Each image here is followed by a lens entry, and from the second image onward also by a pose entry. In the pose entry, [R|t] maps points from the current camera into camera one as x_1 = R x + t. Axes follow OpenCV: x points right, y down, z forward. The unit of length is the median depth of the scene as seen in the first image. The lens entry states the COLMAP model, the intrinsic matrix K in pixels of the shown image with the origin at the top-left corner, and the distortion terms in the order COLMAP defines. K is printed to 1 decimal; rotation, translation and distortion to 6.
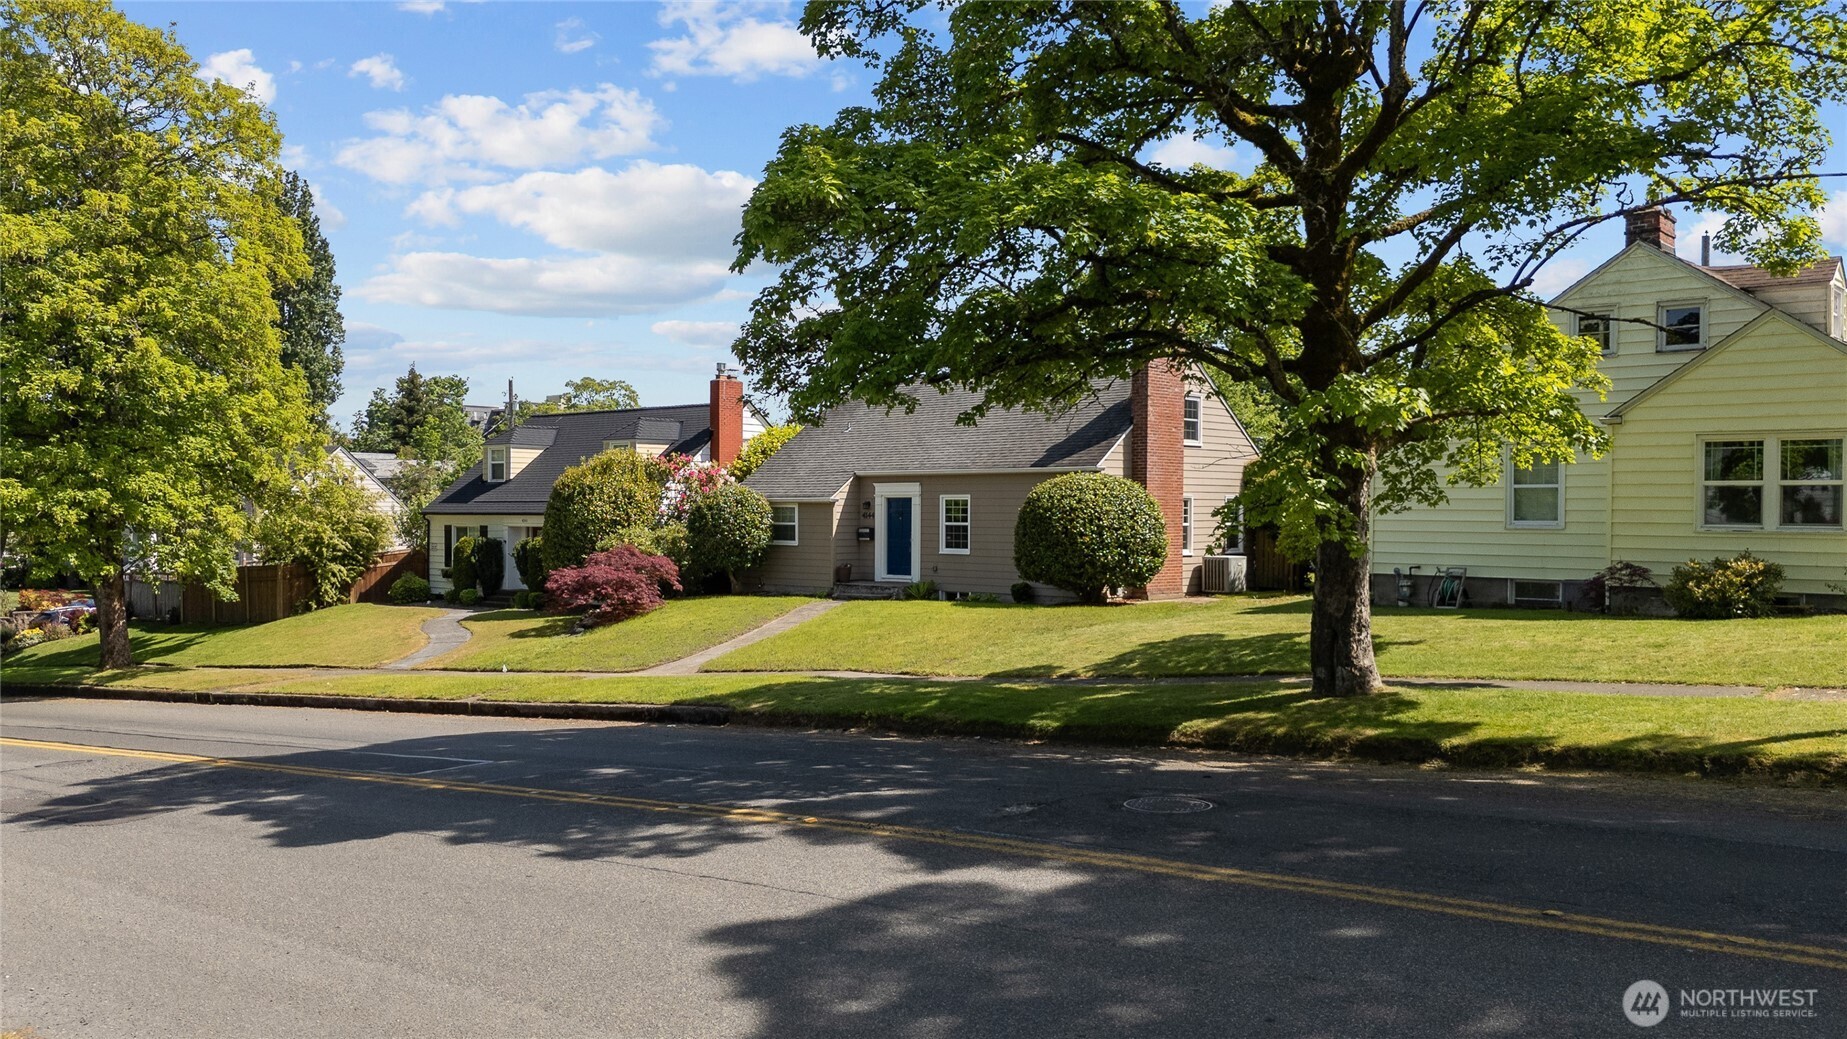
lens RADIAL K [[1371.7, 0, 923.5], [0, 1371.7, 519.5], [0, 0, 1]] dist [-0.054815, -0.001772]
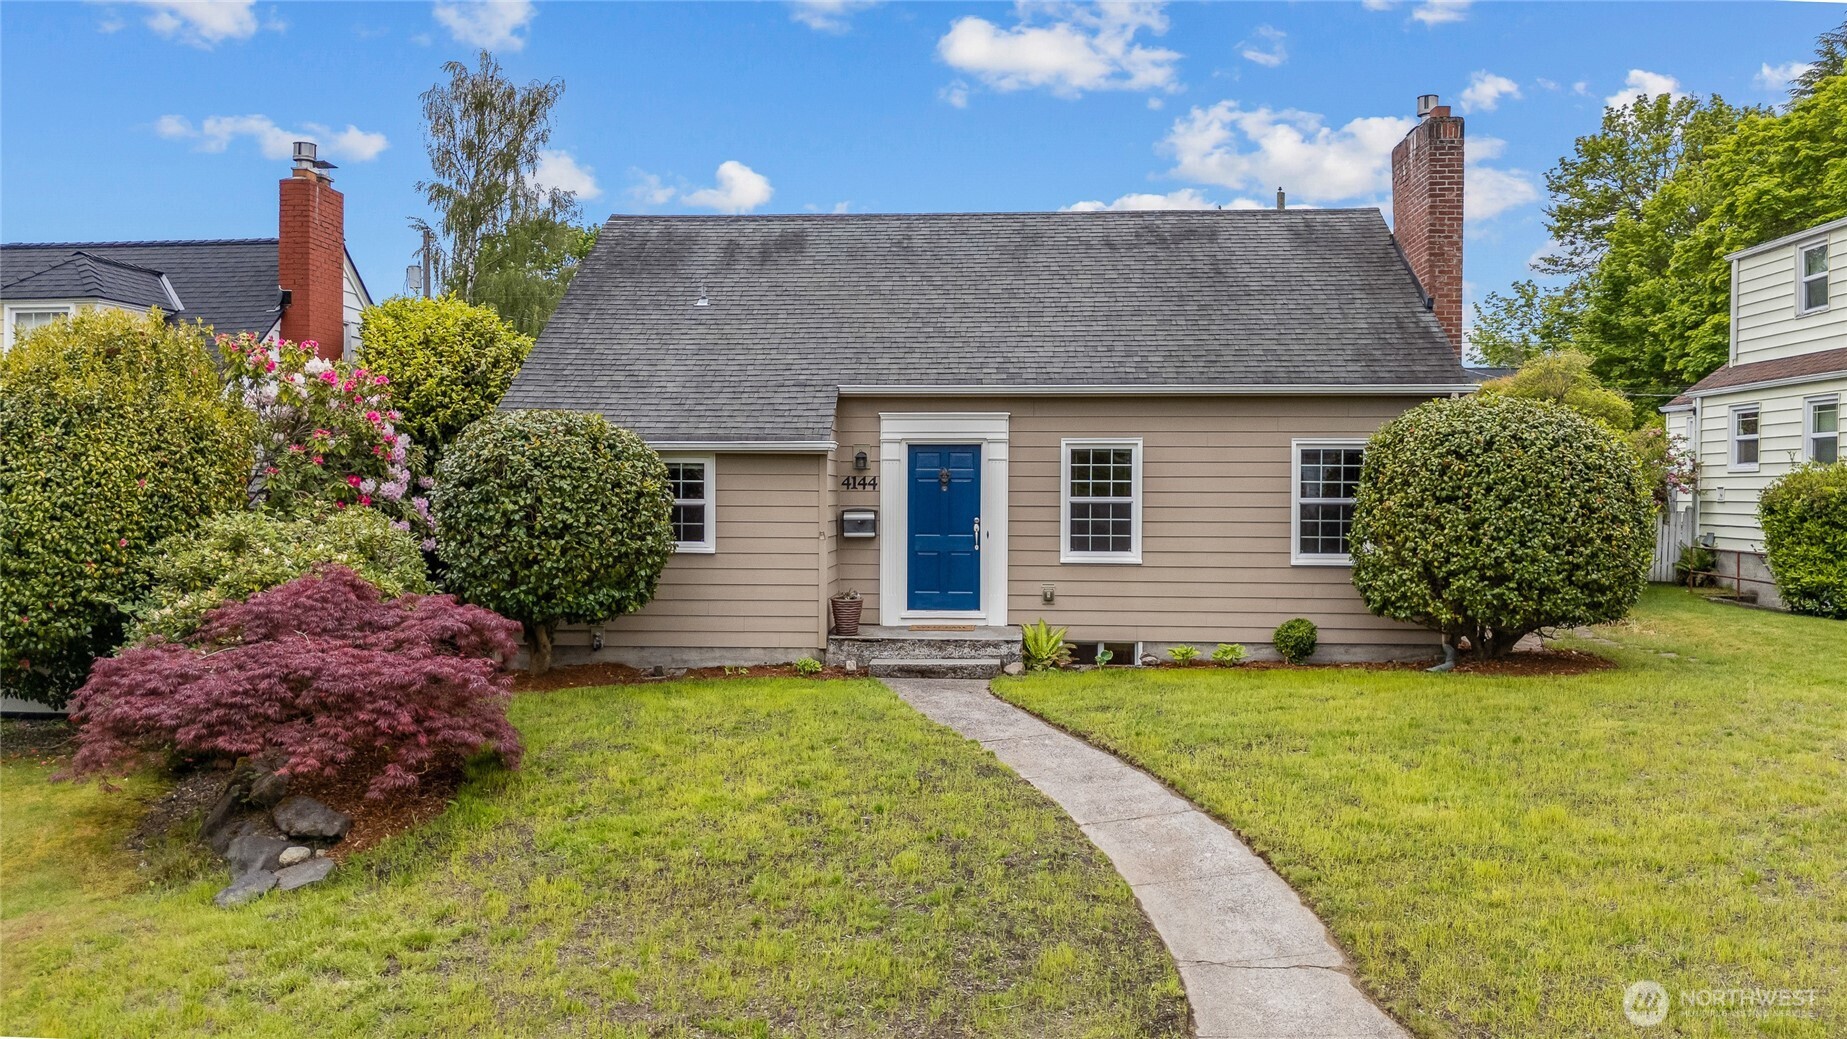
lens RADIAL K [[1371.7, 0, 923.5], [0, 1371.7, 519.5], [0, 0, 1]] dist [-0.054815, -0.001772]
pose [[0.817147, -0.013590, 0.576269, -0.291424], [0.002233, 0.999789, 0.020410, 0.000029], [-0.576425, -0.015391, 0.817005, 0.628542]]
